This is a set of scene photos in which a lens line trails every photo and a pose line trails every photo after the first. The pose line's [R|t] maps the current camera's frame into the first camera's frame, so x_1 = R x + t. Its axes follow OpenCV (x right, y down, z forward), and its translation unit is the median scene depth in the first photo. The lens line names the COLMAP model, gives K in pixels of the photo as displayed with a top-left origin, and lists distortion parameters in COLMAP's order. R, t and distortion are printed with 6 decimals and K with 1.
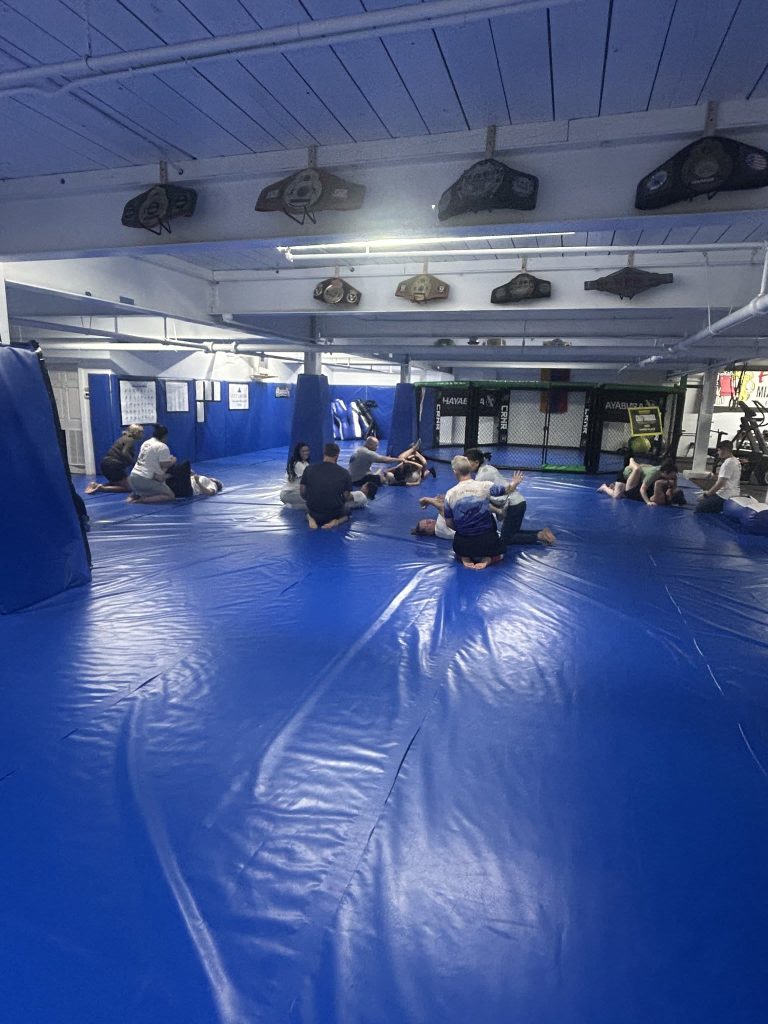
lens RADIAL K [[587.6, 0, 386.5], [0, 587.6, 510.6], [0, 0, 1]] dist [-0.005271, -0.002447]
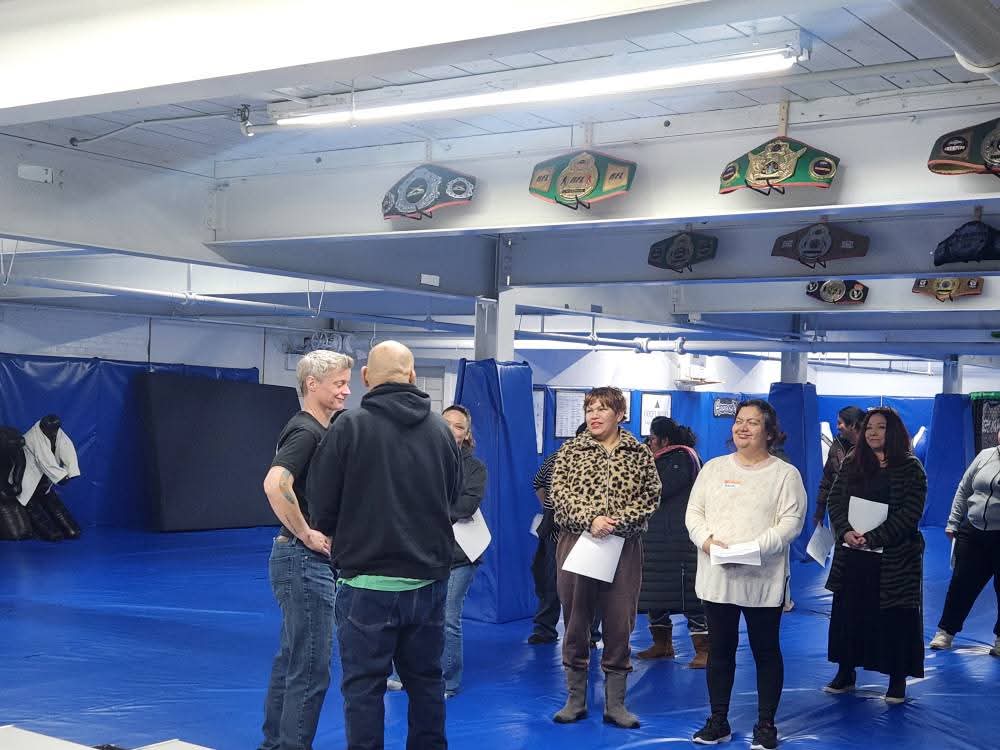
lens RADIAL K [[1375.5, 0, 507.4], [0, 1375.5, 371.0], [0, 0, 1]] dist [0.074141, 0.000000]
pose [[0.955064, -0.004689, -0.296361, 0.029241], [-0.061718, 0.974812, -0.214318, 0.112293], [0.289901, 0.222979, 0.930719, -0.562499]]
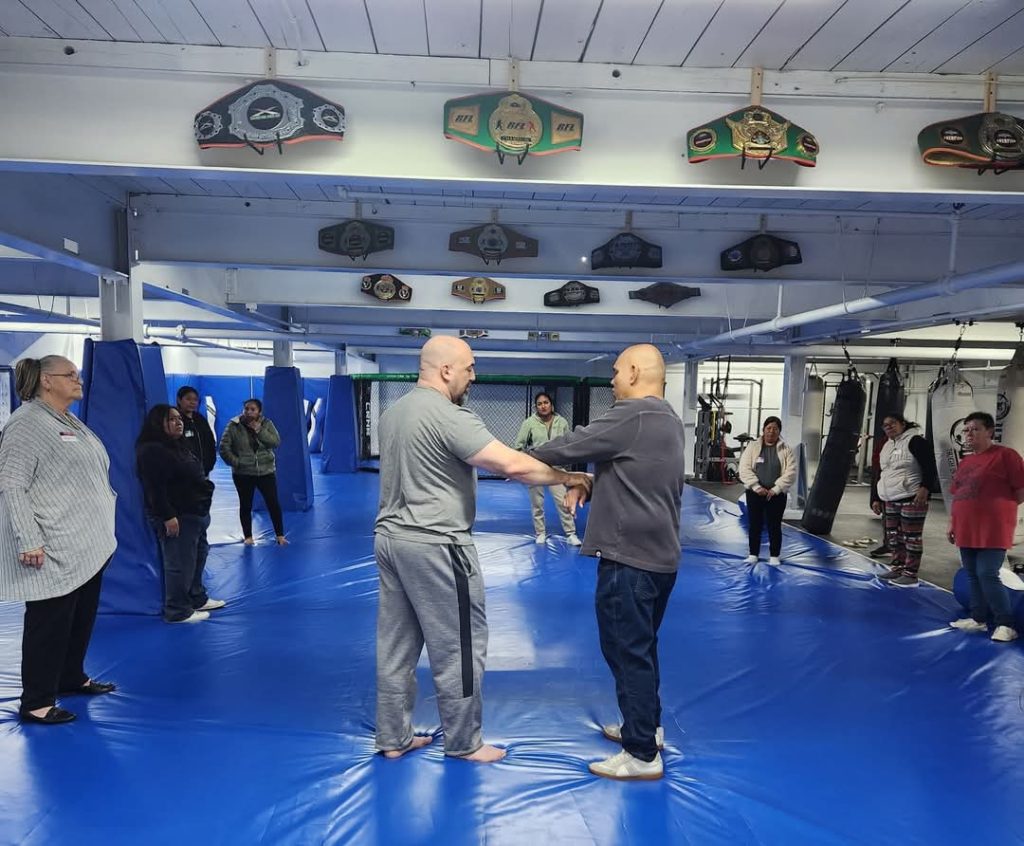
lens RADIAL K [[913.4, 0, 521.4], [0, 913.4, 487.1], [0, 0, 1]] dist [0.089970, -0.086707]
pose [[0.935016, -0.043476, 0.351929, -0.272392], [0.073623, 0.994631, -0.072731, 0.052277], [-0.346877, 0.093915, 0.933197, -0.294116]]
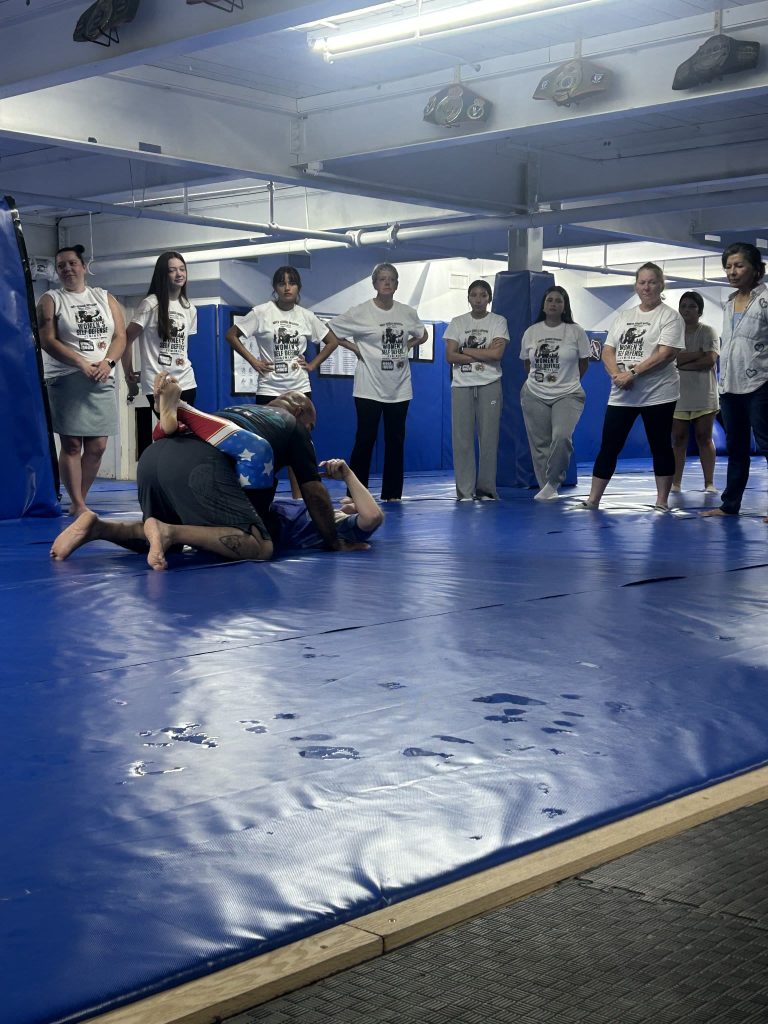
lens RADIAL K [[1502.1, 0, 381.0], [0, 1502.1, 515.7], [0, 0, 1]] dist [0.049201, 0.000000]
pose [[0.909232, -0.003882, -0.416272, 0.327858], [-0.053654, 0.990524, -0.126429, 0.171783], [0.412818, 0.137288, 0.900407, -0.269331]]
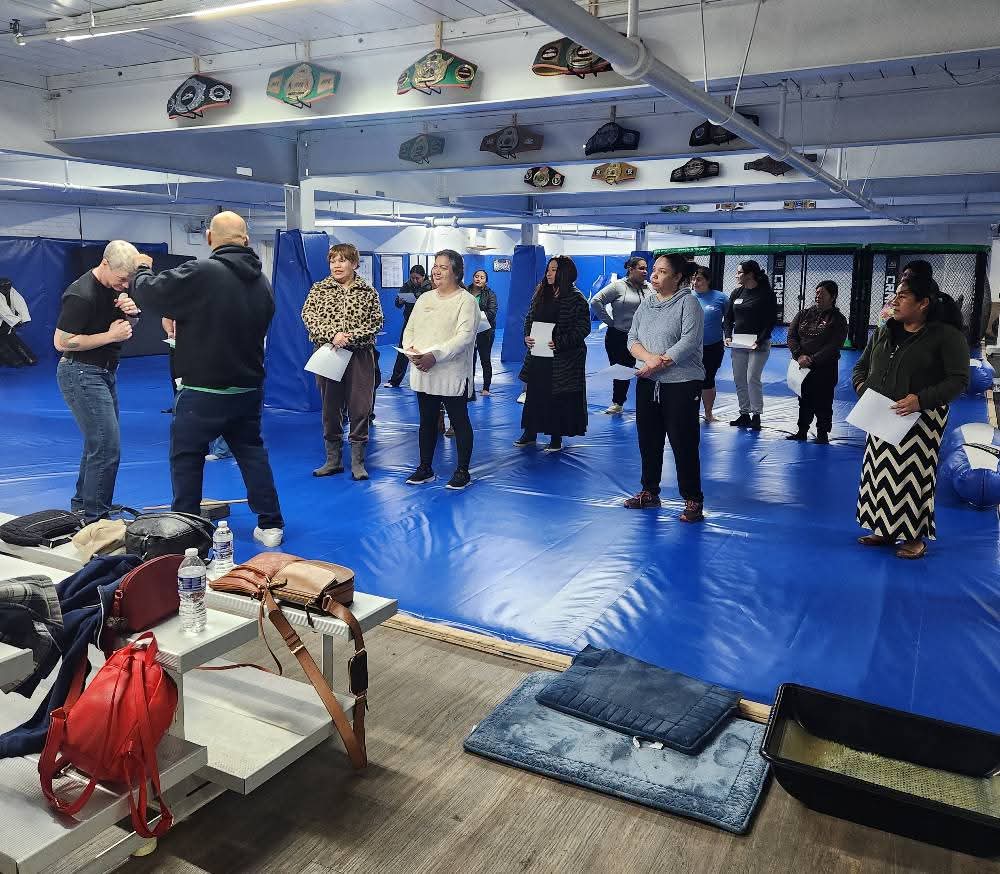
lens RADIAL K [[887.5, 0, 492.5], [0, 887.5, 391.9], [0, 0, 1]] dist [0.094591, -0.096850]
pose [[0.982191, 0.002571, -0.187869, 0.098922], [-0.013864, 0.998172, -0.058821, 0.109715], [0.187375, 0.060378, 0.980431, -0.492080]]
